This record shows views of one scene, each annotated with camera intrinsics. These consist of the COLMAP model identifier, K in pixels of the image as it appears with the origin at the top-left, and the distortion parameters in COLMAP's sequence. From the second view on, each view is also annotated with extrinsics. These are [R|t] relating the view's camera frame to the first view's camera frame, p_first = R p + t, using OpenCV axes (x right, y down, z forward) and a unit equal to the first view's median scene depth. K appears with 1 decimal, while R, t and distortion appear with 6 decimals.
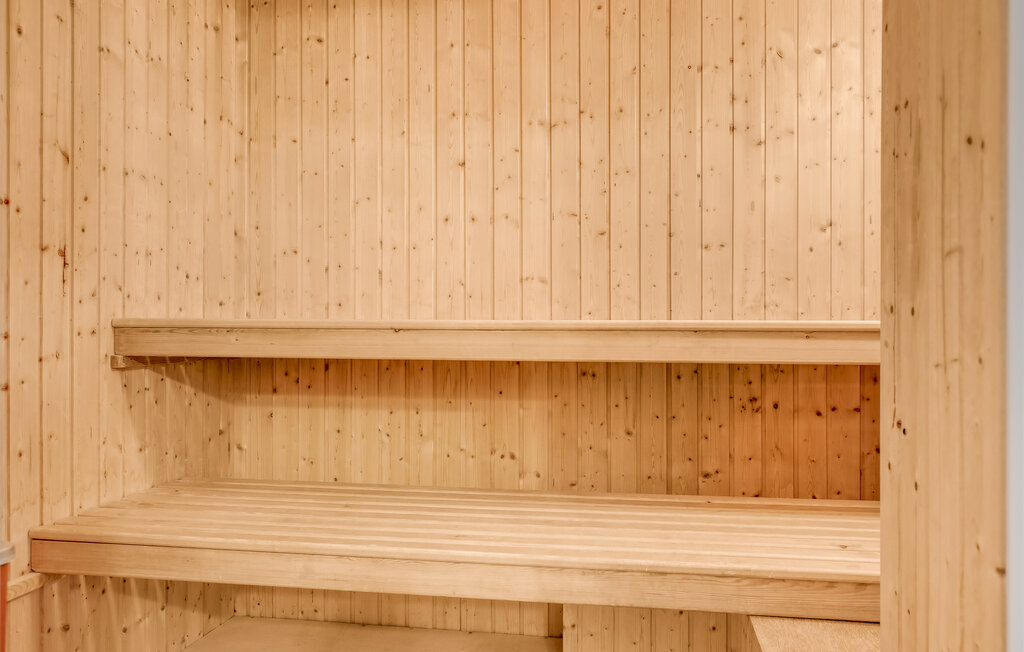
lens RADIAL K [[764.3, 0, 512.0], [0, 764.3, 325.6], [0, 0, 1]] dist [-0.005065, 0.000206]
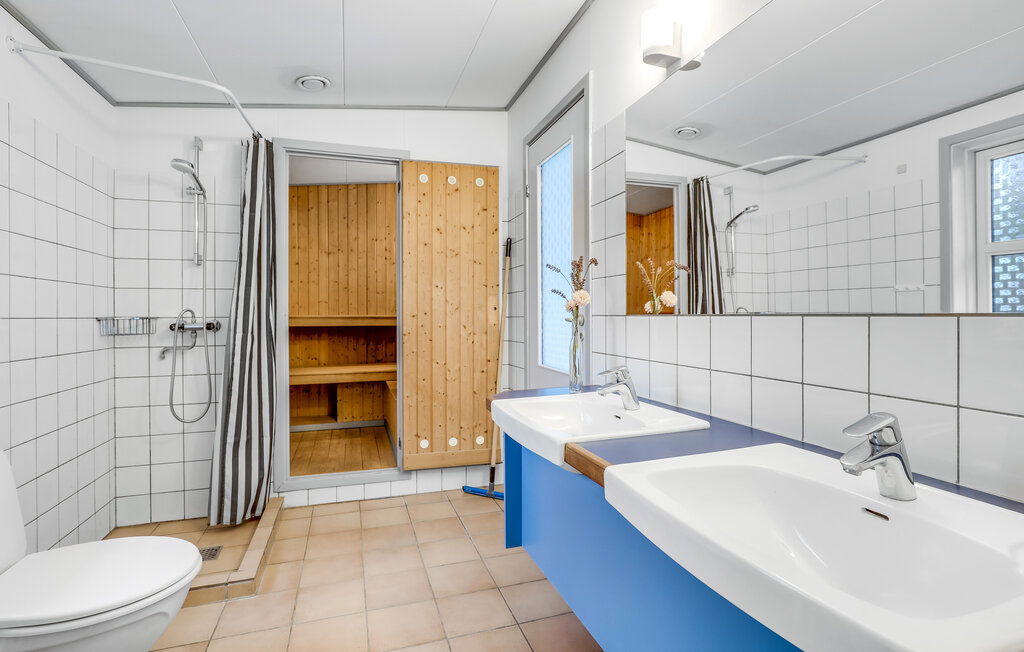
lens RADIAL K [[500.4, 0, 513.8], [0, 500.4, 320.5], [0, 0, 1]] dist [-0.000057, -0.000006]
pose [[0.897296, -0.003733, 0.441413, -0.177712], [0.002658, 0.999992, 0.003054, 0.011748], [-0.441421, -0.001567, 0.897299, -1.204525]]
